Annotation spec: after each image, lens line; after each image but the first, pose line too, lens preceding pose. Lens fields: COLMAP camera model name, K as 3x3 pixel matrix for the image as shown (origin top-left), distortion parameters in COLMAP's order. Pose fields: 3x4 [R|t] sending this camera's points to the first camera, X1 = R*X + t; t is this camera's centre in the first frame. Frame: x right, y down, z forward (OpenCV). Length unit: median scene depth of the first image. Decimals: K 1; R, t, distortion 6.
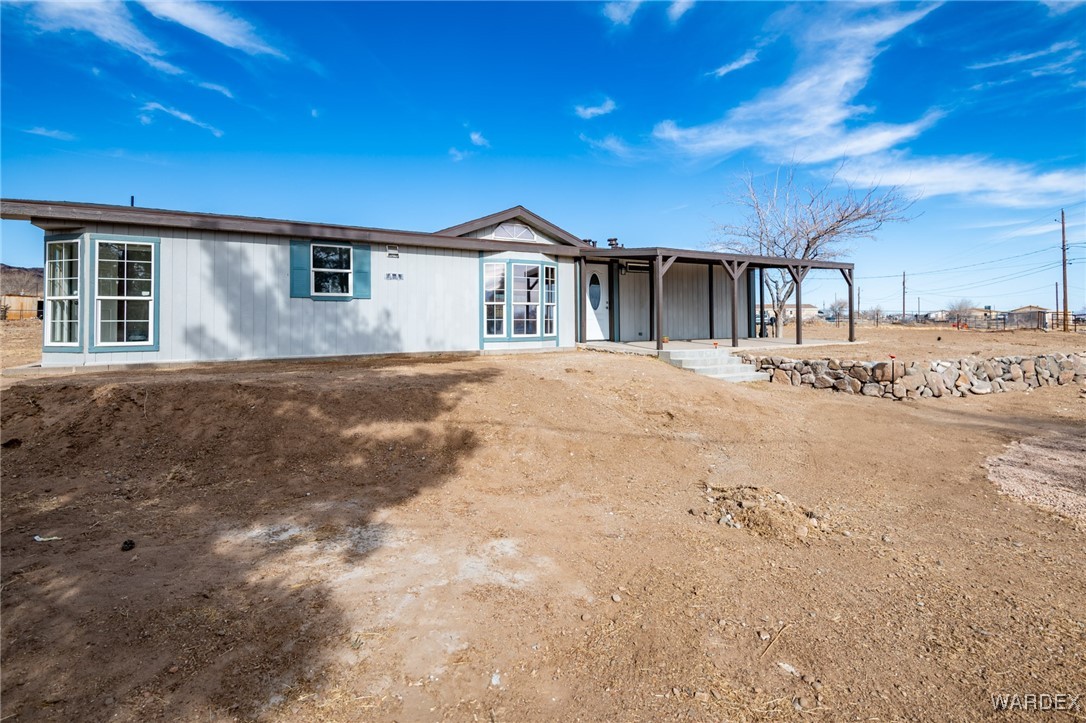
lens RADIAL K [[526.4, 0, 513.4], [0, 526.4, 322.1], [0, 0, 1]] dist [0.030998, -0.012757]
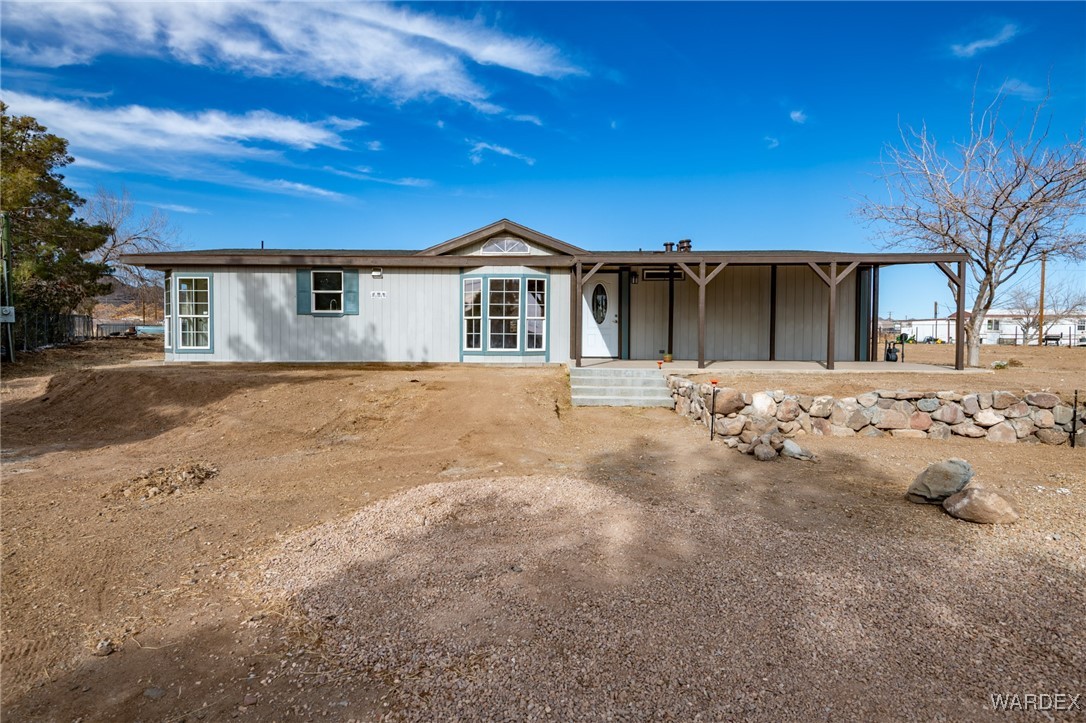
lens RADIAL K [[565.8, 0, 529.7], [0, 565.8, 370.8], [0, 0, 1]] dist [0.035607, -0.014412]
pose [[0.856385, 0.038121, -0.514929, 0.556970], [-0.010775, 0.998373, 0.055992, 0.004625], [0.516226, -0.042402, 0.855402, 0.082680]]
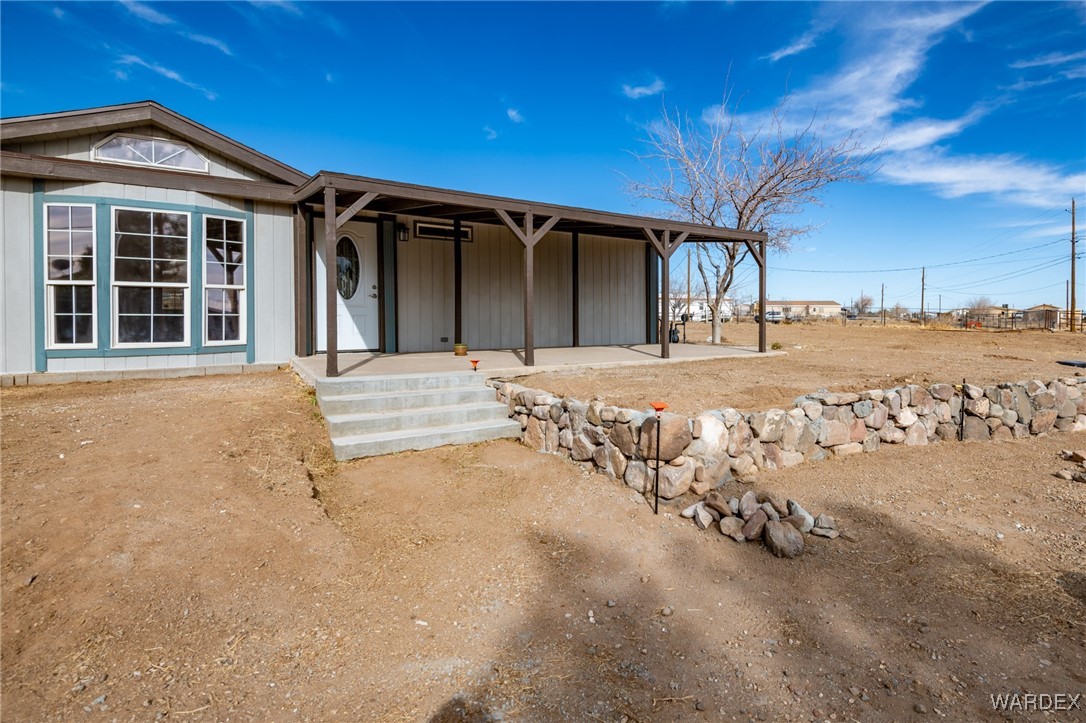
lens RADIAL K [[560.3, 0, 614.7], [0, 560.3, 330.0], [0, 0, 1]] dist [0.016843, -0.005510]
pose [[0.995419, 0.003318, 0.095547, 0.388585], [-0.004798, 0.999872, 0.015269, 0.000527], [-0.095484, -0.015657, 0.995308, 0.337201]]
